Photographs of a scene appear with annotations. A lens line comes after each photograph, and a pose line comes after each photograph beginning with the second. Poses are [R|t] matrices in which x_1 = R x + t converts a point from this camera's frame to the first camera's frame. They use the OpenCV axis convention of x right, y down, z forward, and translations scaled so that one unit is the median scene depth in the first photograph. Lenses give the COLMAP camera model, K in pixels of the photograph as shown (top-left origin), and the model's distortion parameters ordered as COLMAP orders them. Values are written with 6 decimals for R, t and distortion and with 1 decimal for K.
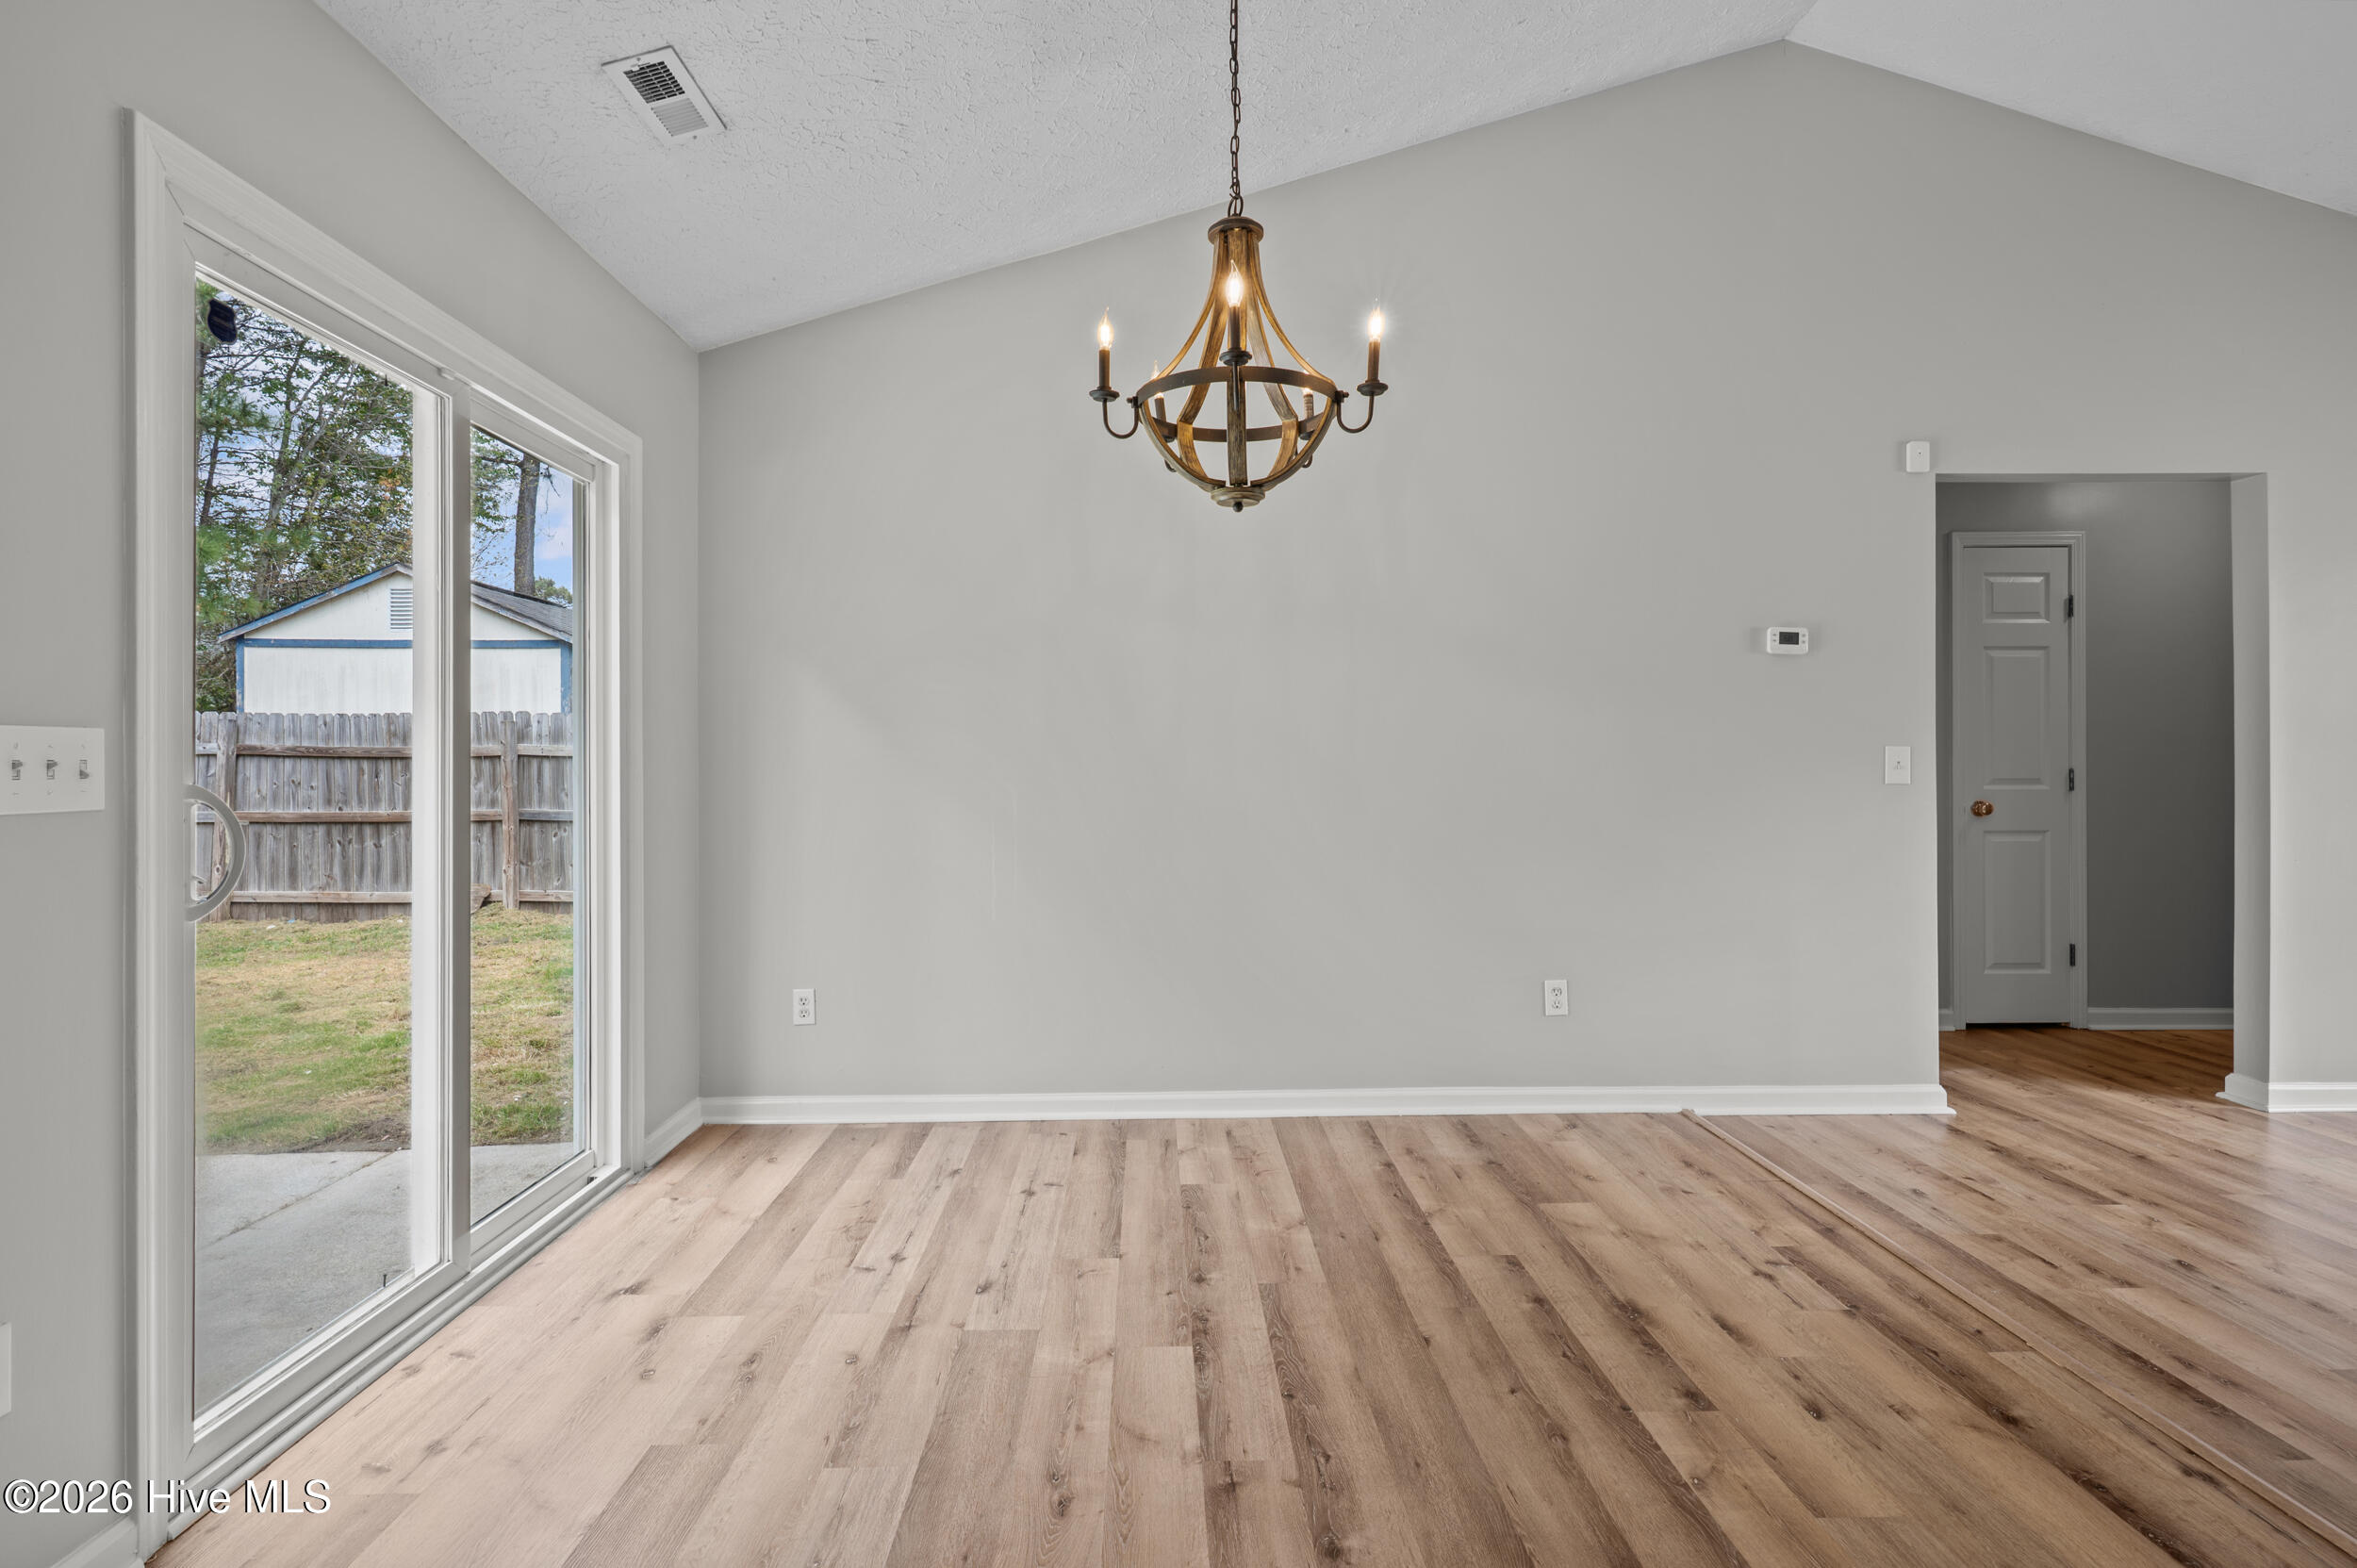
lens RADIAL K [[1129.8, 0, 1174.4], [0, 1129.8, 775.5], [0, 0, 1]] dist [0.000817, 0.000631]
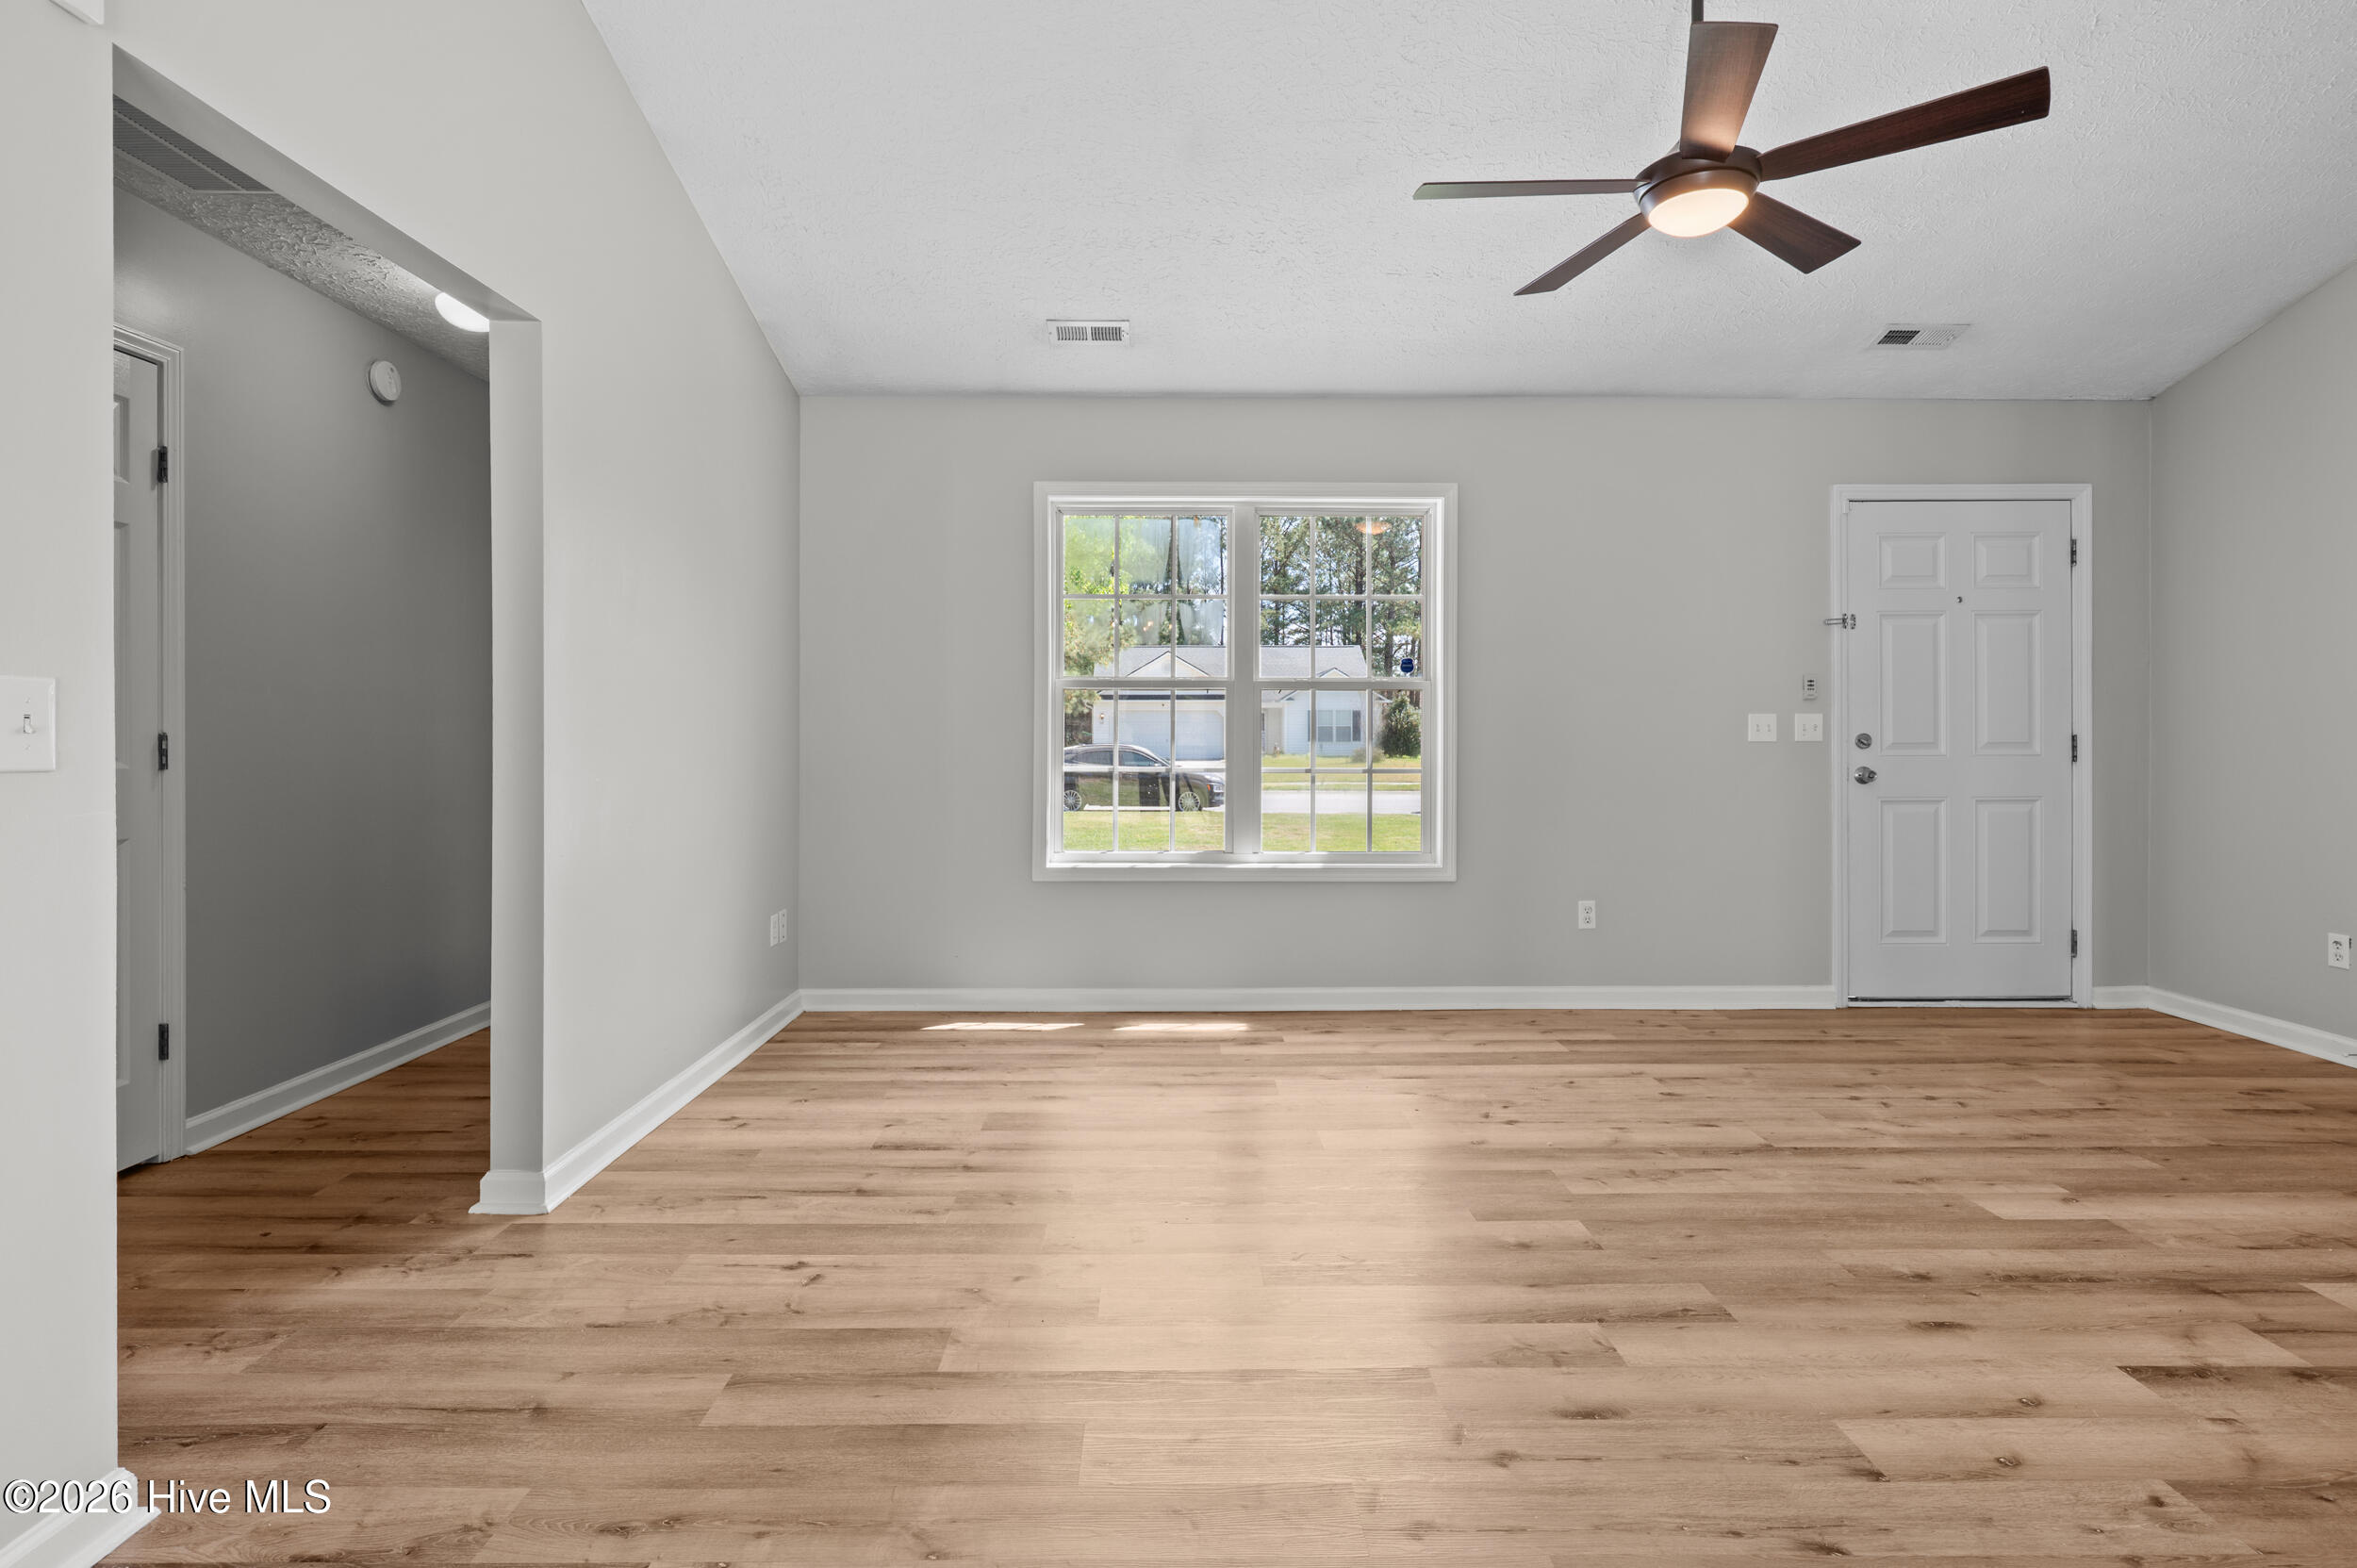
lens RADIAL K [[1144.7, 0, 1176.5], [0, 1144.7, 731.5], [0, 0, 1]] dist [0.001342, 0.001384]
pose [[0.011966, 0.005454, 0.999914, 0.247569], [0.006596, 0.999963, -0.005533, -0.000119], [-0.999907, 0.006662, 0.011929, 0.596294]]
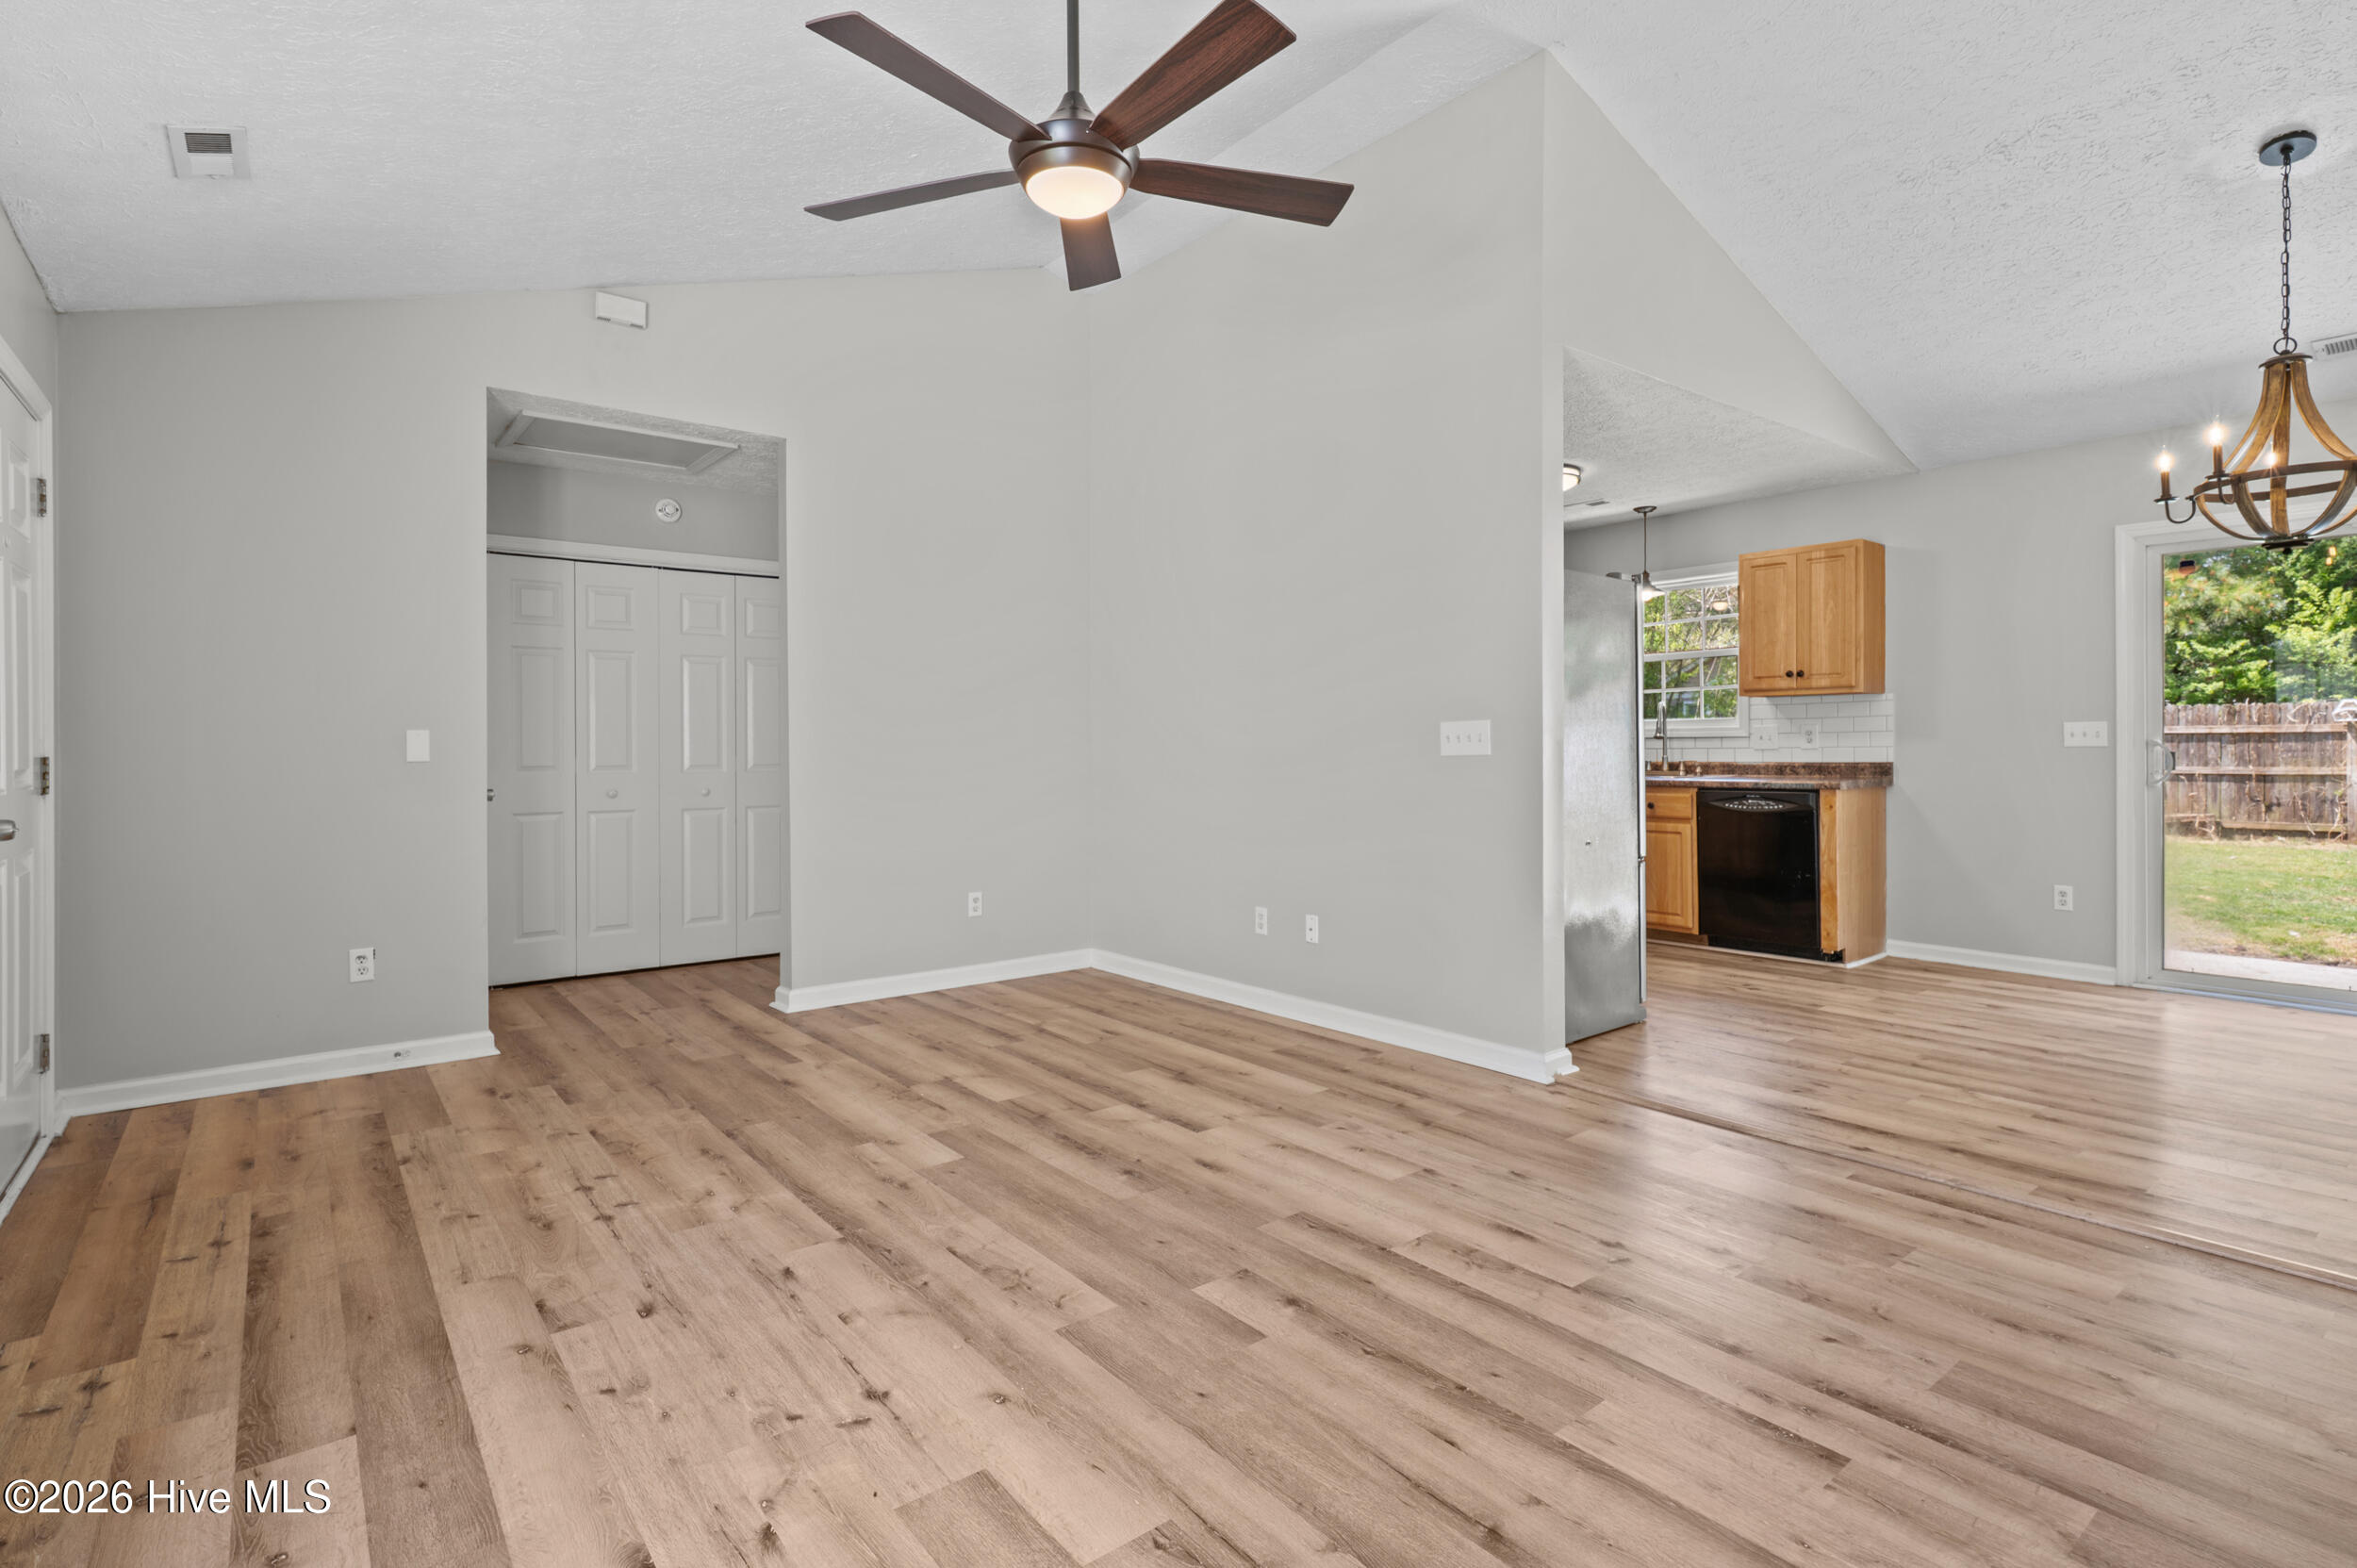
lens RADIAL K [[1144.7, 0, 1176.5], [0, 1144.7, 731.5], [0, 0, 1]] dist [0.001342, 0.001384]
pose [[-0.798950, 0.002962, -0.601390, 1.362260], [0.006439, 0.999973, -0.003629, -0.007419], [0.601362, -0.006772, -0.798948, 0.865738]]
